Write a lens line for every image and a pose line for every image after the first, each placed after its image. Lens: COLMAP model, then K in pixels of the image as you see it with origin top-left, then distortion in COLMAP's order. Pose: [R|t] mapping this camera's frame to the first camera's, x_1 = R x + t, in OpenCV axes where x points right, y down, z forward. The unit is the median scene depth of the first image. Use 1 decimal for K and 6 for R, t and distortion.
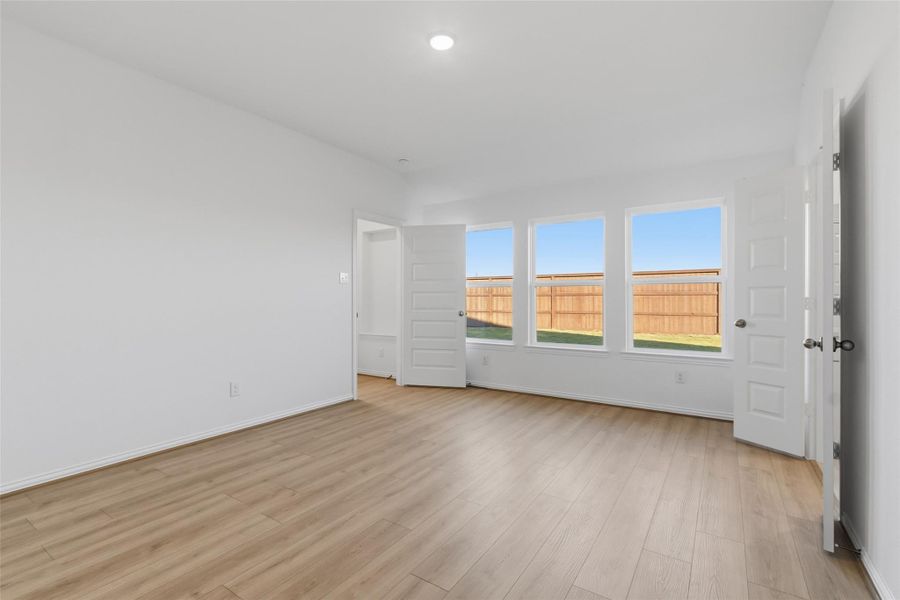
lens RADIAL K [[413.1, 0, 446.1], [0, 413.1, 301.9], [0, 0, 1]] dist [0.001368, -0.001058]
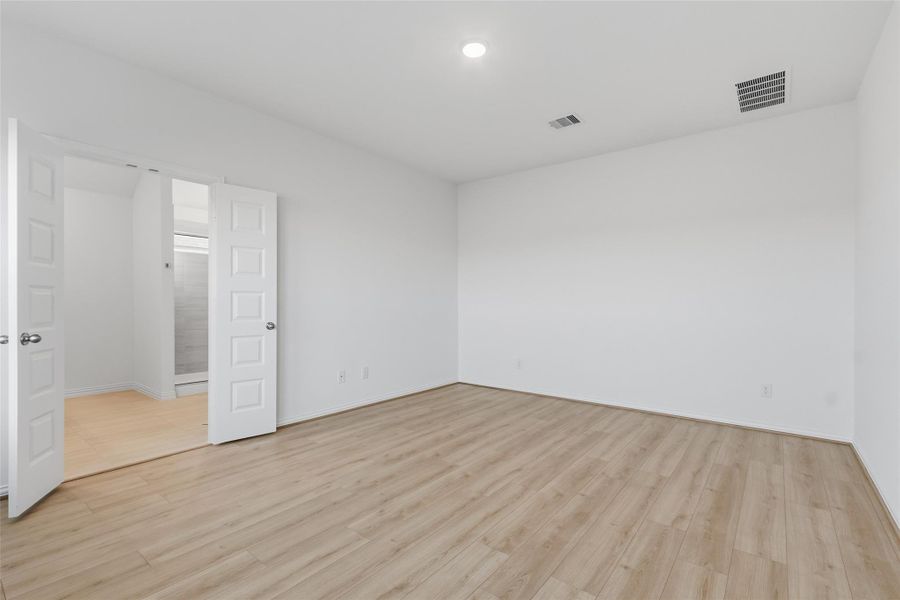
lens RADIAL K [[413.1, 0, 451.7], [0, 413.1, 299.1], [0, 0, 1]] dist [0.001368, -0.001058]
pose [[-0.997510, -0.001517, 0.070513, -0.029506], [-0.000945, 0.999966, 0.008136, -0.024532], [-0.070523, 0.008049, -0.997478, 2.117627]]
